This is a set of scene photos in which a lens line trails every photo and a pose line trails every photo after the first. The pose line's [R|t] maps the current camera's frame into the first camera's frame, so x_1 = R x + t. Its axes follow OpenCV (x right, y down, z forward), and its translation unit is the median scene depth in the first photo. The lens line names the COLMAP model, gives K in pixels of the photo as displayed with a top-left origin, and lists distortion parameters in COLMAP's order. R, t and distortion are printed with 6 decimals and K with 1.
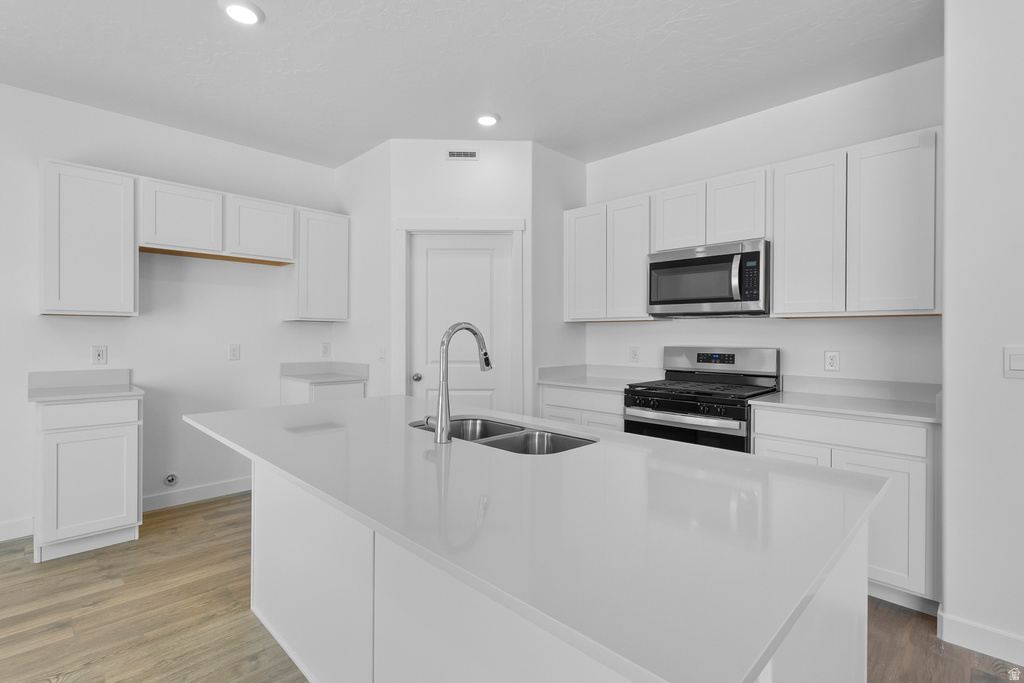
lens RADIAL K [[480.3, 0, 513.8], [0, 480.3, 337.1], [0, 0, 1]] dist [0.001187, 0.000337]
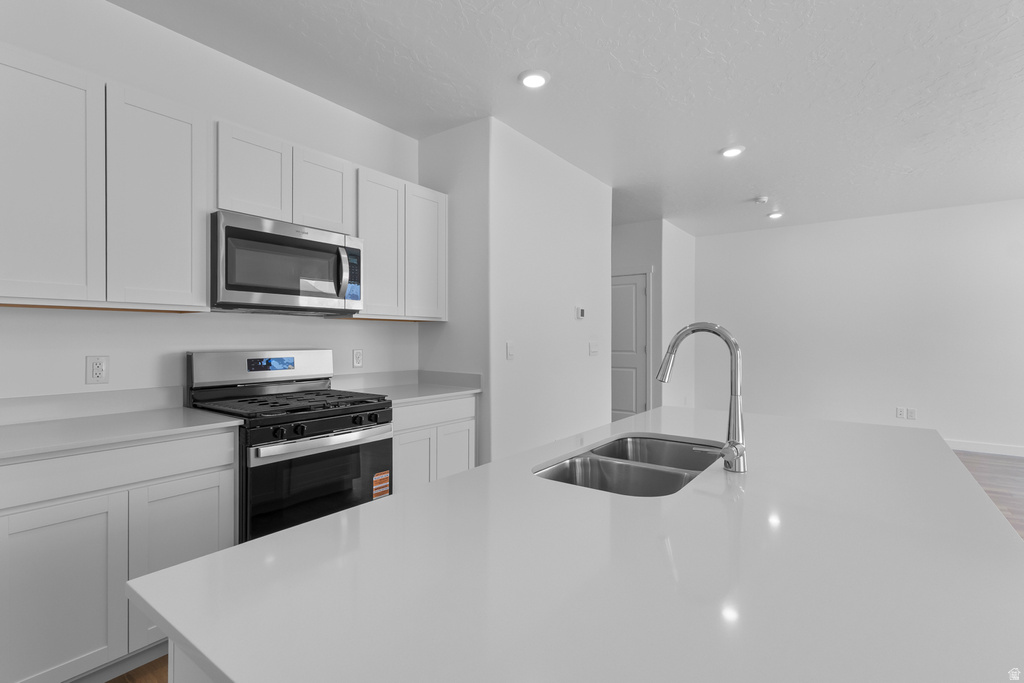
lens RADIAL K [[480.8, 0, 512.0], [0, 480.8, 341.5], [0, 0, 1]] dist [0.002088, 0.000307]
pose [[-0.150207, -0.012051, 0.988581, -0.425323], [0.000085, 0.999926, 0.012202, -0.003266], [-0.988655, 0.001917, -0.150195, 0.710158]]
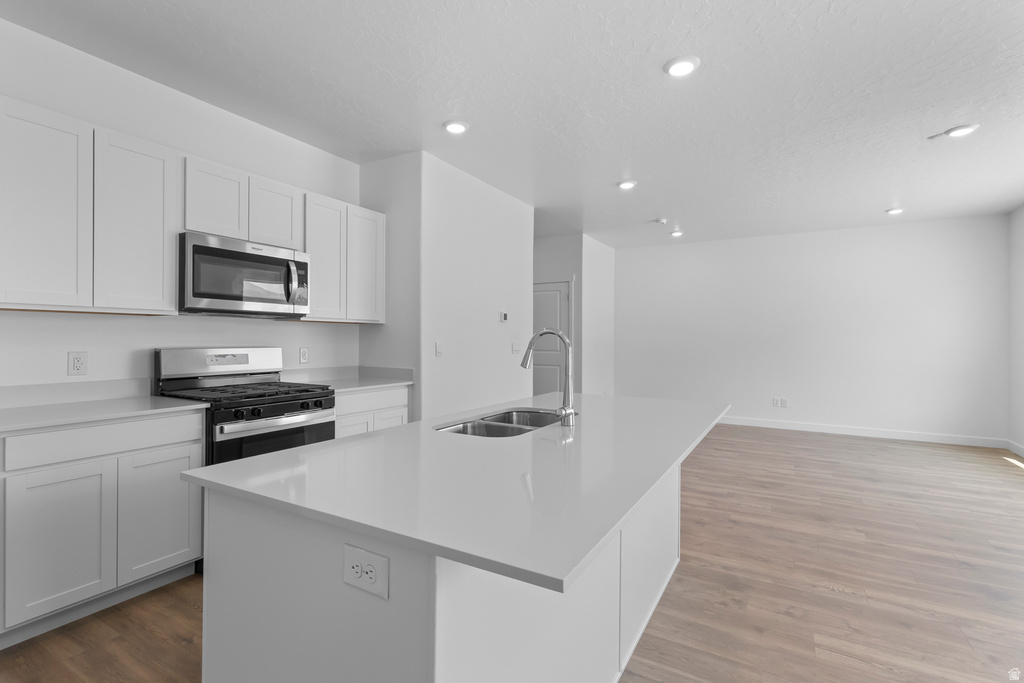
lens RADIAL K [[477.6, 0, 512.0], [0, 477.6, 341.5], [0, 0, 1]] dist [0.001952, 0.000339]
pose [[-0.255930, -0.012519, 0.966614, -0.615243], [-0.005152, 0.999920, 0.011586, -0.004661], [-0.966682, -0.002014, -0.255974, 0.689752]]
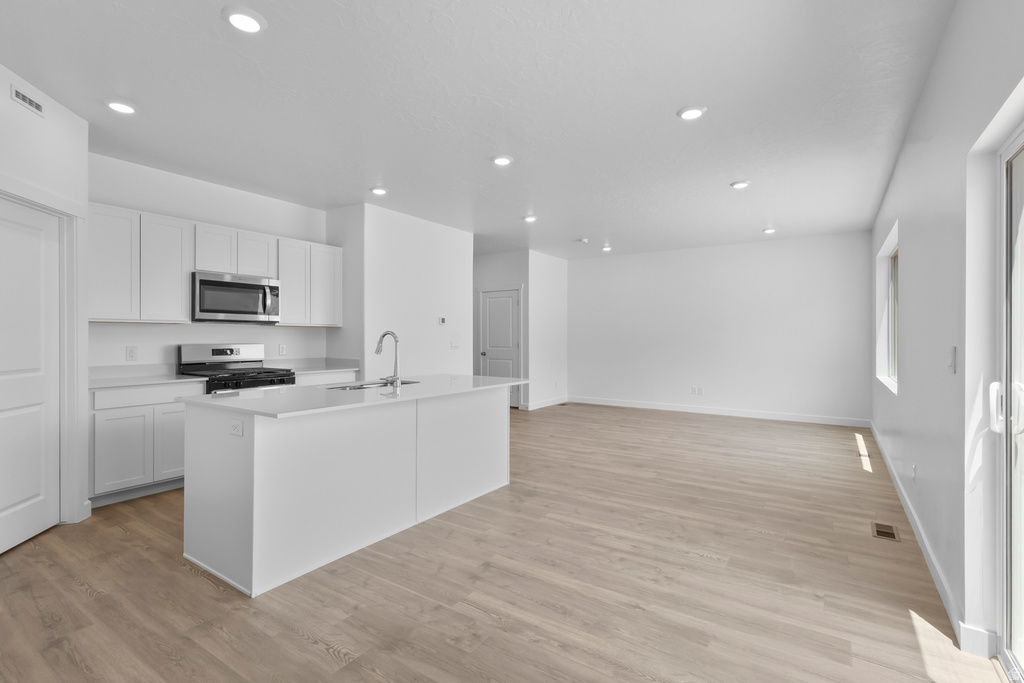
lens RADIAL K [[480.3, 0, 513.8], [0, 480.3, 337.1], [0, 0, 1]] dist [0.001187, 0.000337]
pose [[-0.192614, -0.005122, 0.981261, -1.123701], [0.000098, 0.999986, 0.005239, -0.006887], [-0.981275, 0.001105, -0.192611, 0.427061]]
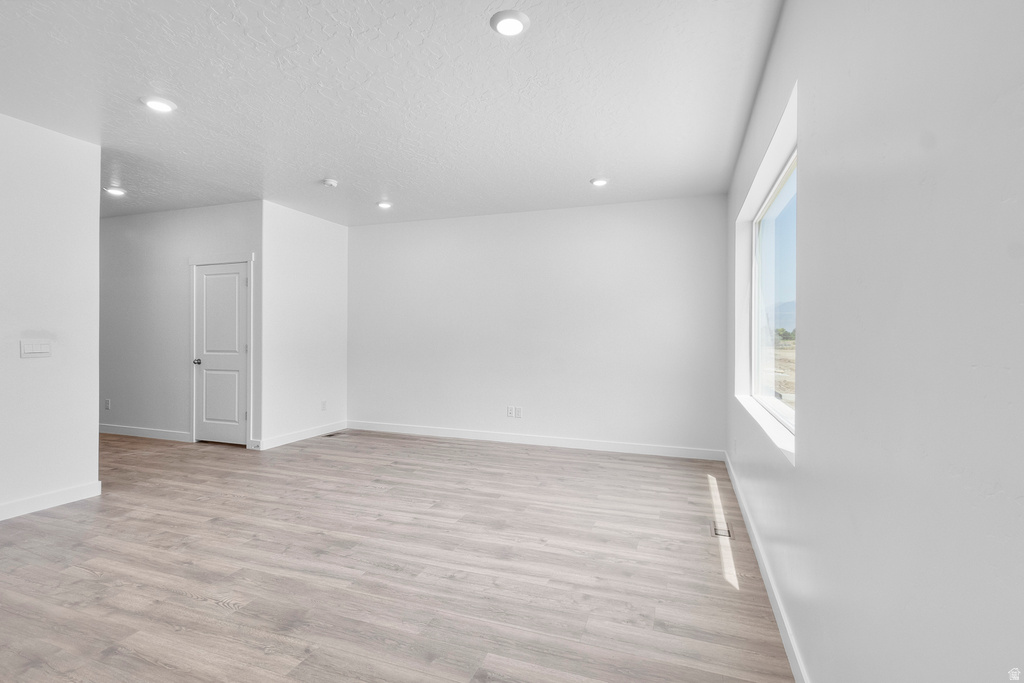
lens RADIAL K [[480.3, 0, 513.8], [0, 480.3, 337.1], [0, 0, 1]] dist [0.001187, 0.000337]
pose [[-0.423000, -0.007441, 0.906099, -0.500910], [-0.005930, 0.999968, 0.005443, -0.003497], [-0.906110, -0.003071, -0.423031, -0.208595]]
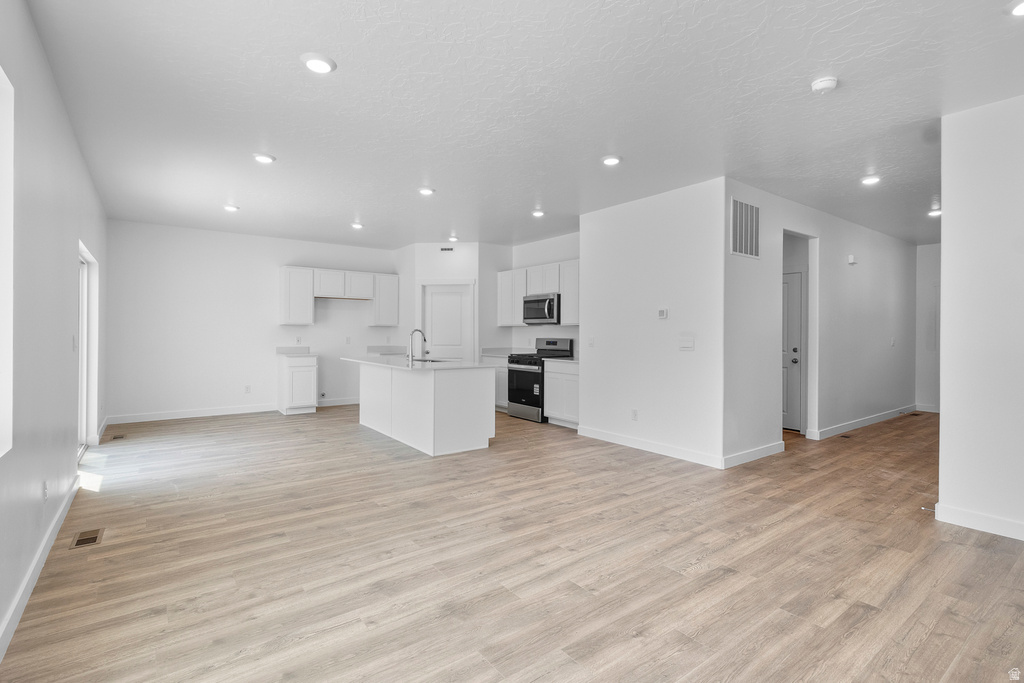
lens RADIAL K [[485.4, 0, 511.8], [0, 485.4, 335.1], [0, 0, 1]] dist [0.005208, 0.000822]
pose [[0.988716, 0.001765, -0.149790, 0.564826], [-0.001799, 0.999998, -0.000095, 0.006390], [0.149789, 0.000364, 0.988718, -1.240563]]
